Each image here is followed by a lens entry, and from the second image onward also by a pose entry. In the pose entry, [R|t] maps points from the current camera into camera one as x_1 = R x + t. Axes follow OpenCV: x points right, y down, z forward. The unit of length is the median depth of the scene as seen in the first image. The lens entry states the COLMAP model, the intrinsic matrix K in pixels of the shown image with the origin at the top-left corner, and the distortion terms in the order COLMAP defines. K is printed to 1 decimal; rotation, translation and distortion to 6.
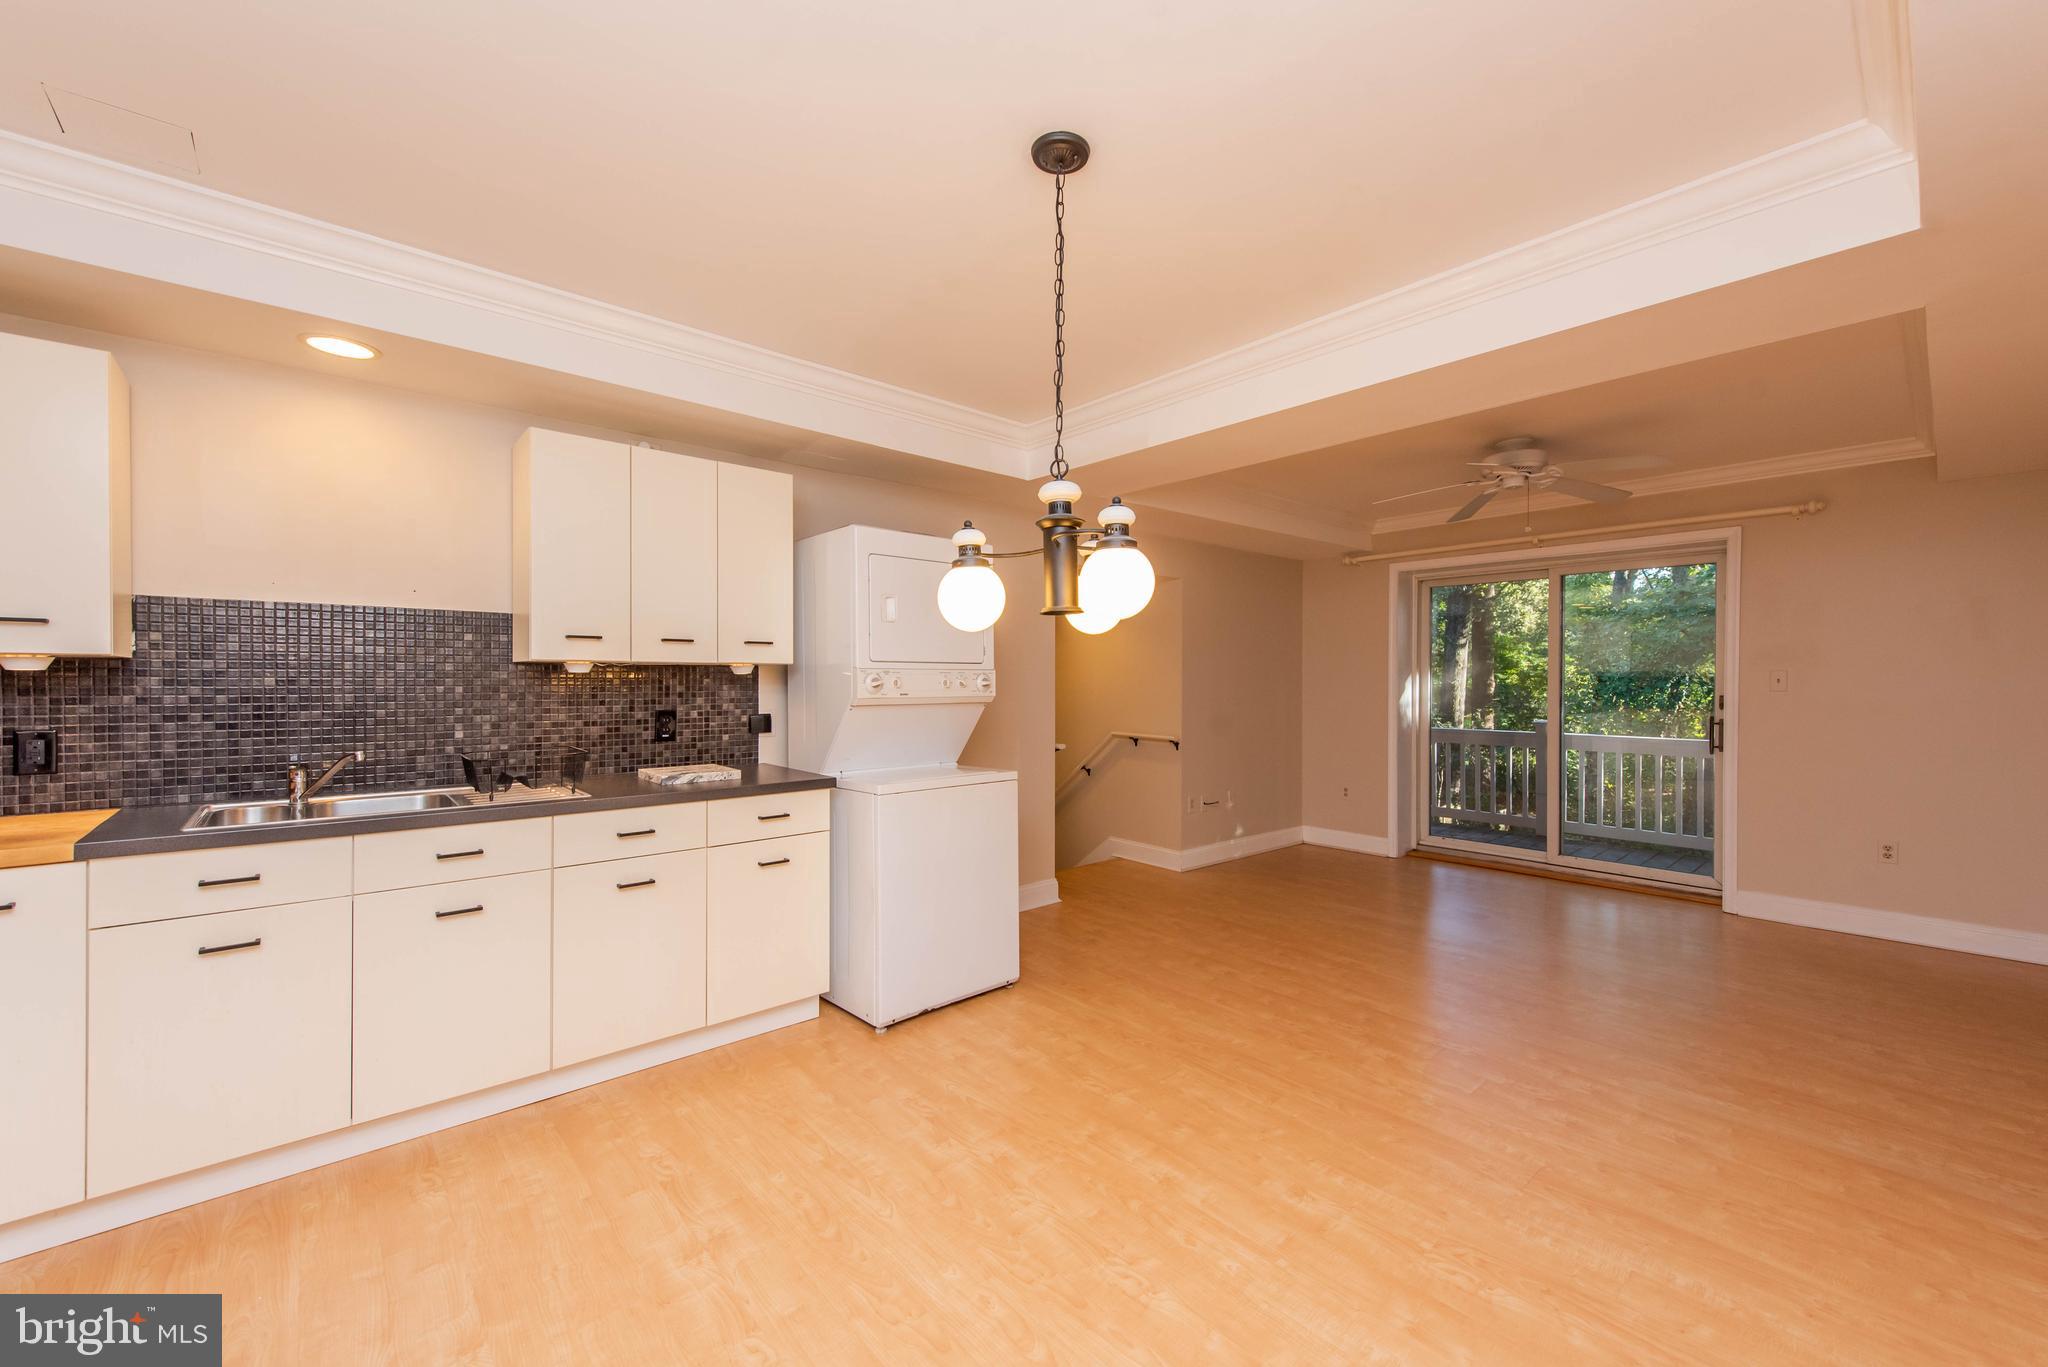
lens RADIAL K [[806.1, 0, 1020.9], [0, 806.1, 678.1], [0, 0, 1]] dist [0.005089, 0.000017]
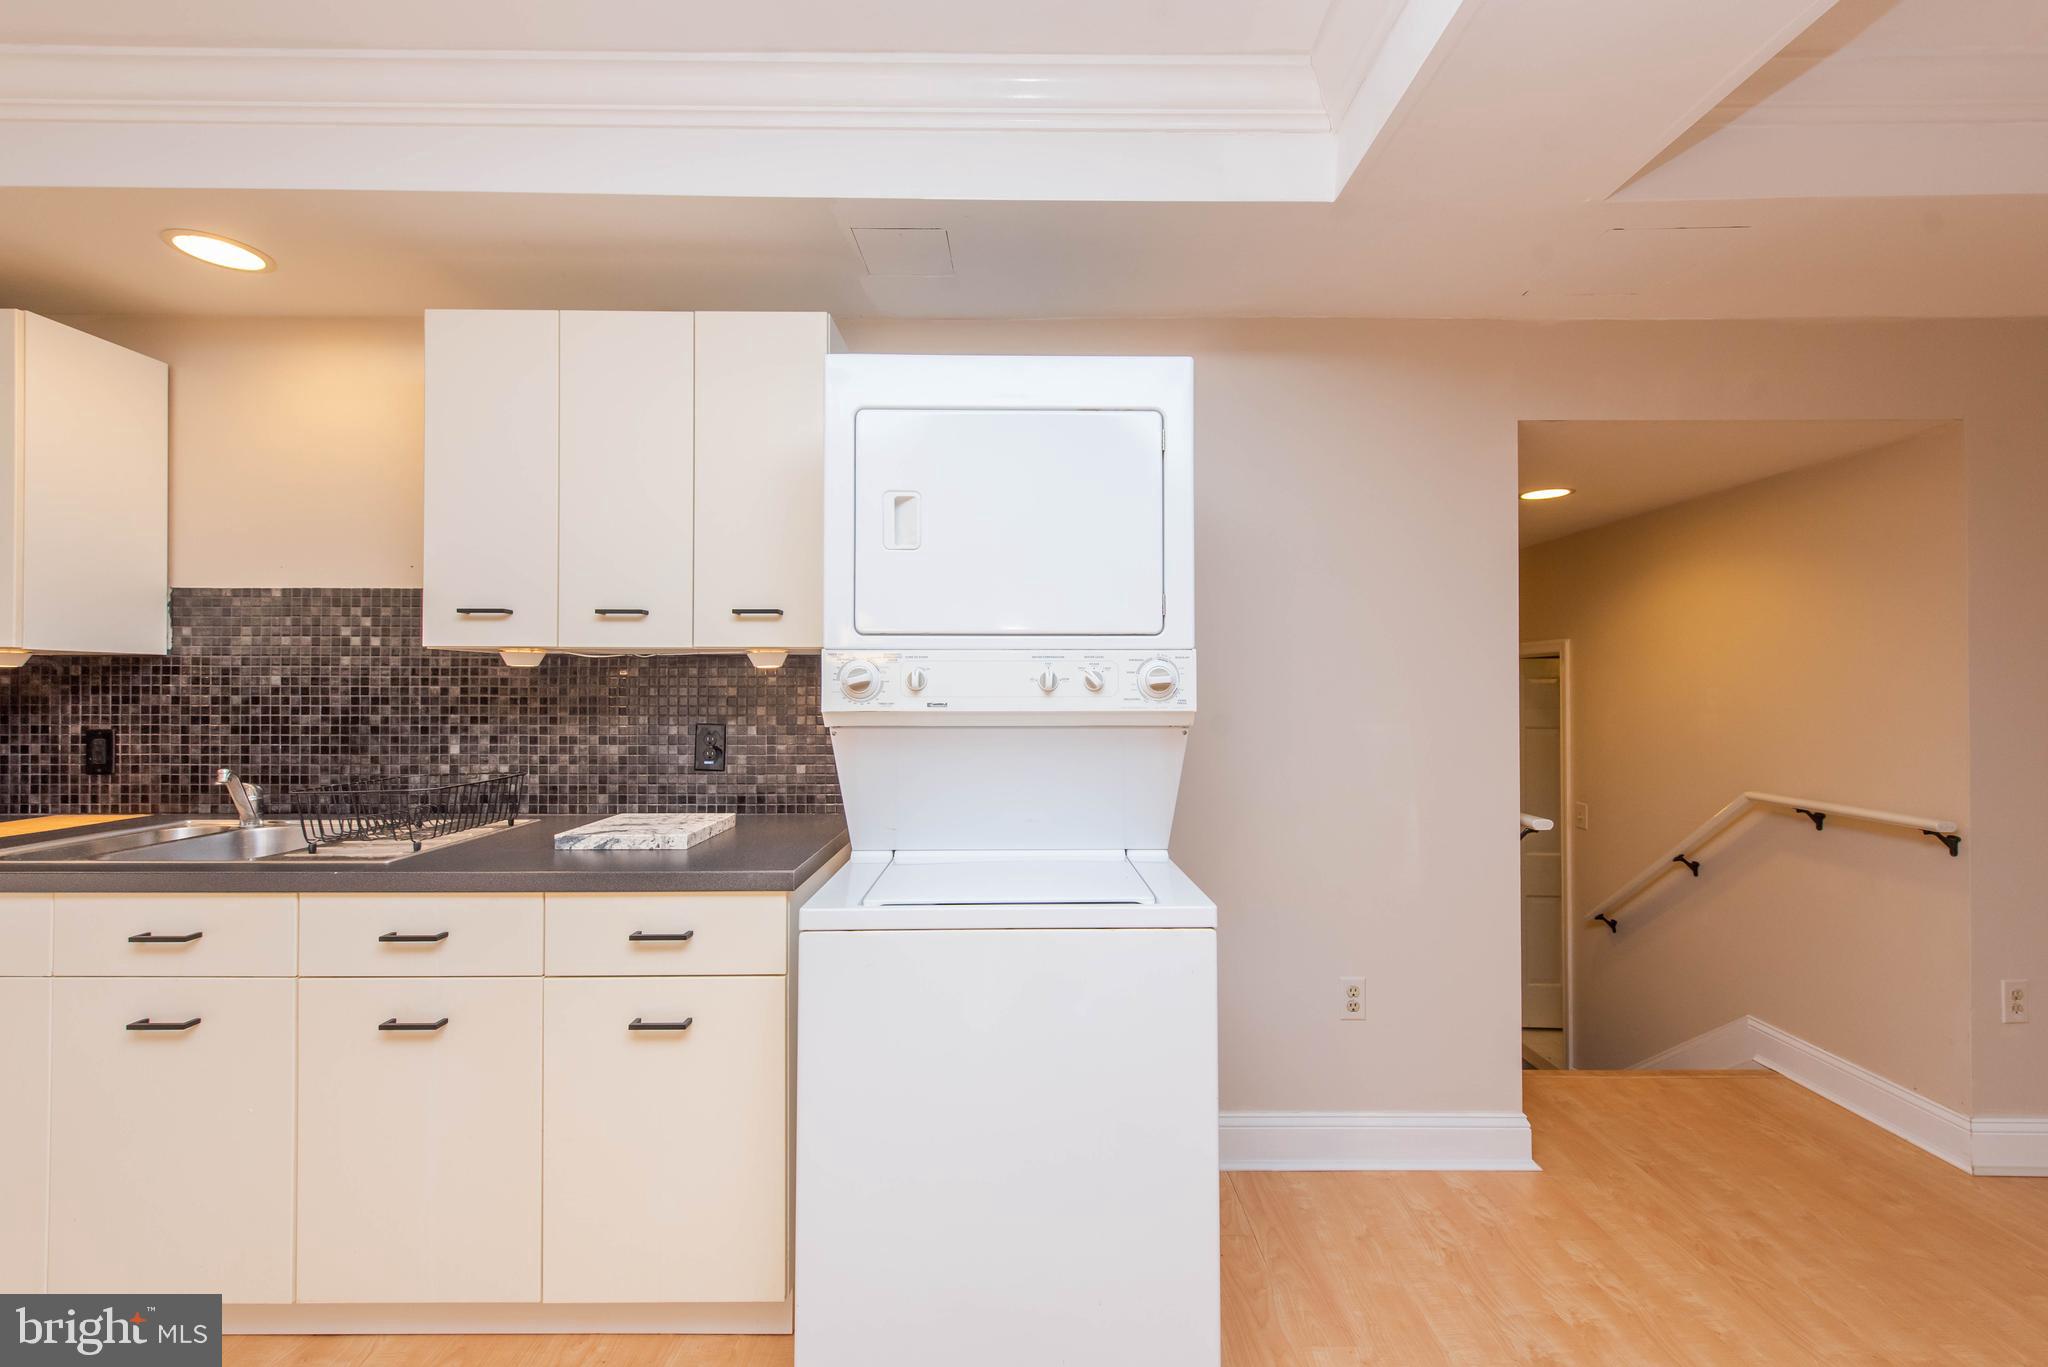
lens RADIAL K [[806.1, 0, 1019.8], [0, 806.1, 682.6], [0, 0, 1]] dist [0.005089, 0.000017]
pose [[0.752820, -0.006039, -0.658198, 0.198429], [0.000987, 0.999967, -0.008046, 0.012043], [0.658225, 0.005408, 0.752802, 0.709231]]
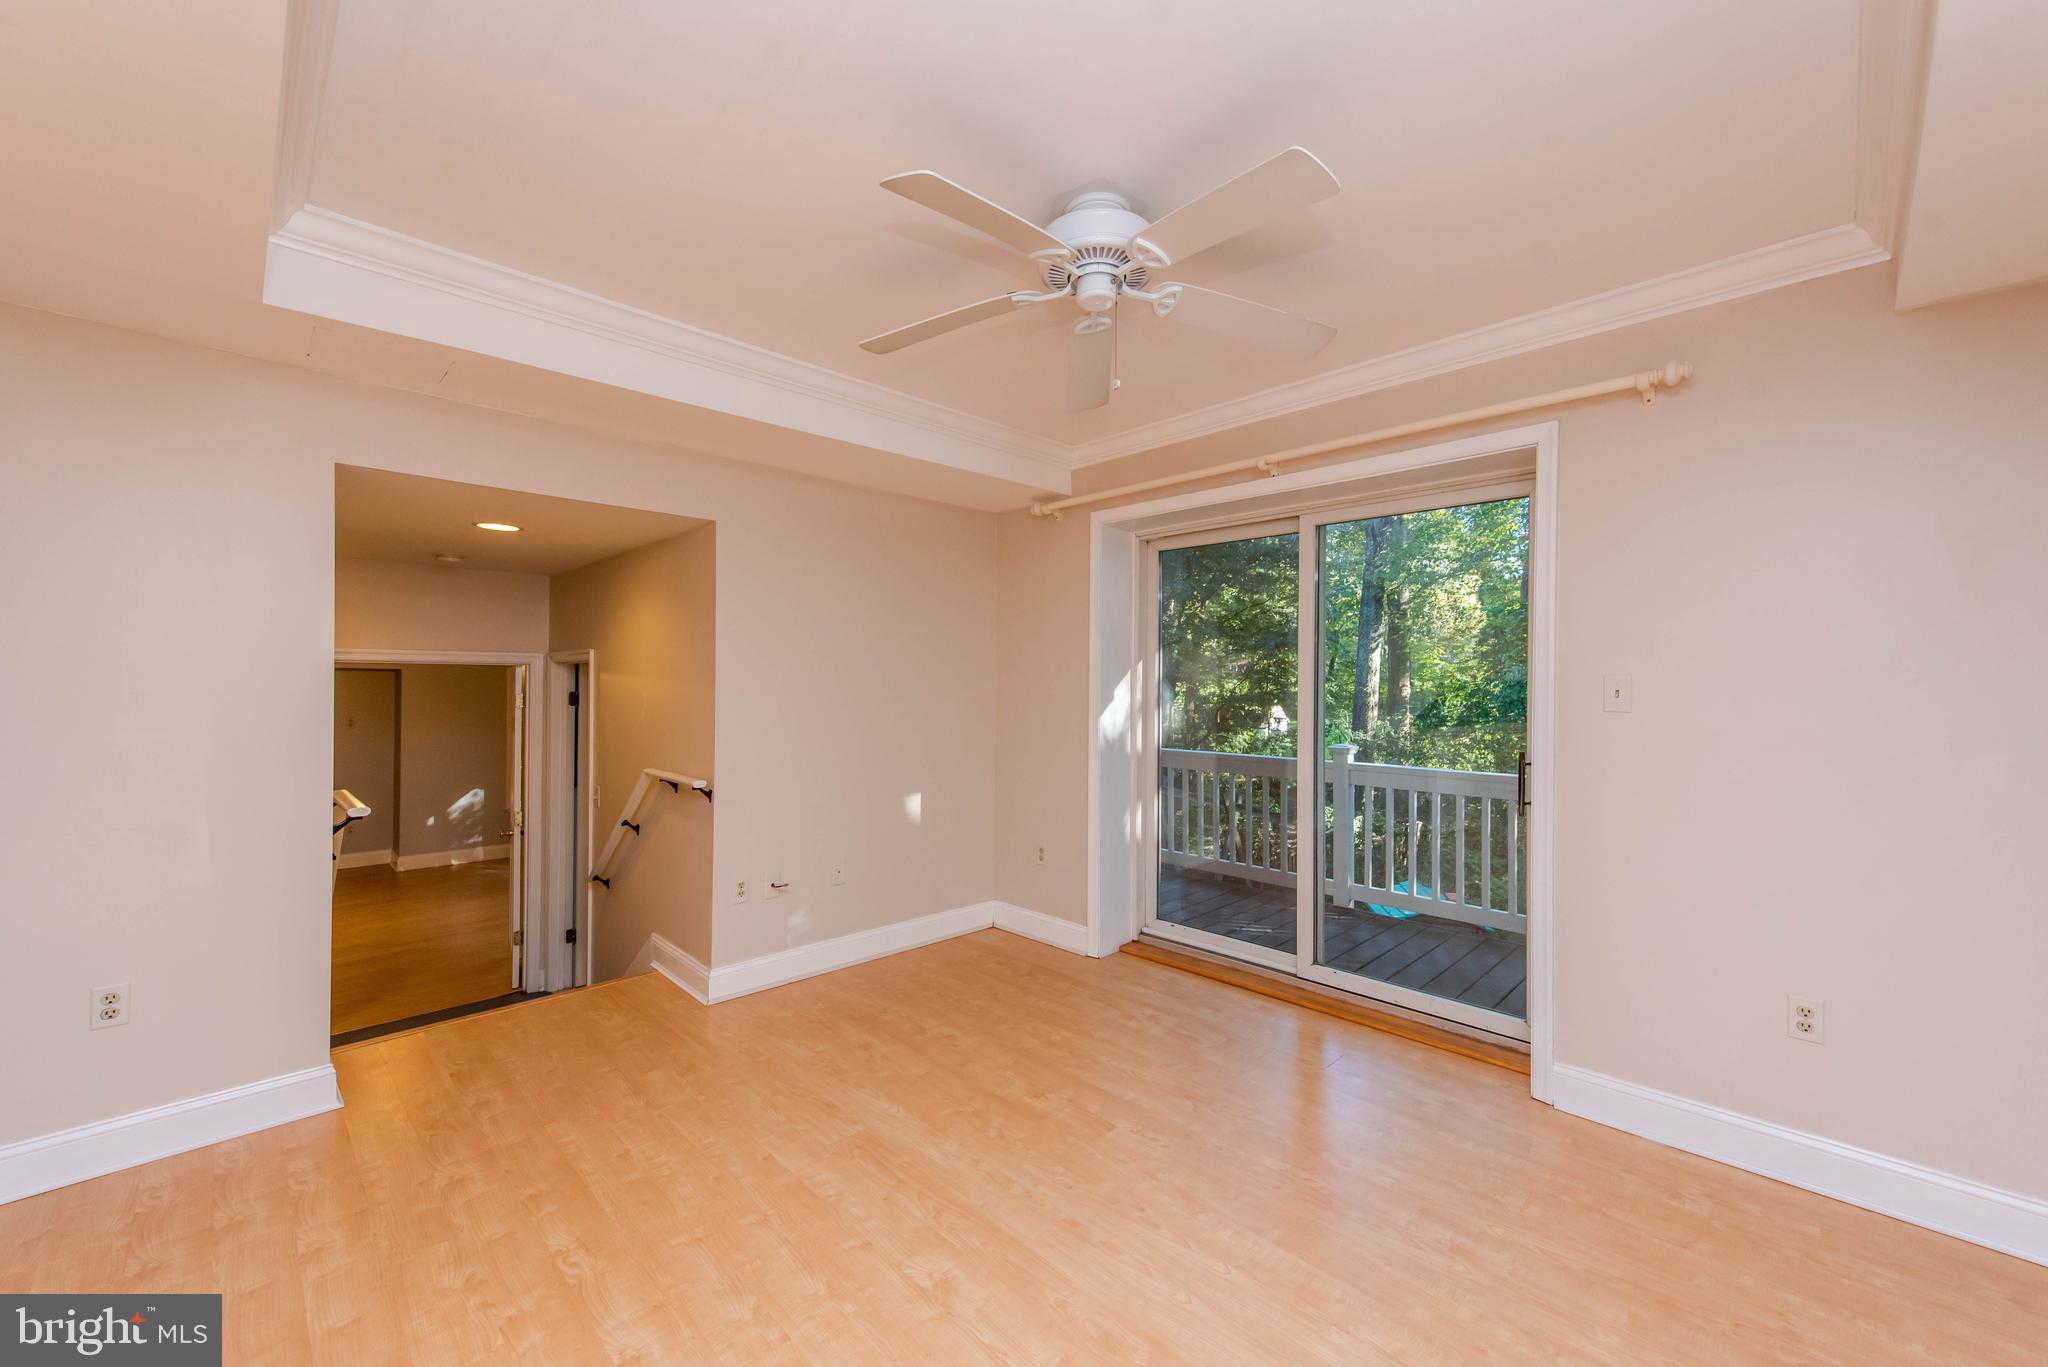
lens RADIAL K [[806.1, 0, 1023.0], [0, 806.1, 680.9], [0, 0, 1]] dist [0.005089, 0.000017]
pose [[0.998162, 0.001989, 0.060567, 0.702720], [-0.001848, 0.999995, -0.002384, -0.003829], [-0.060572, 0.002268, 0.998161, 0.669713]]
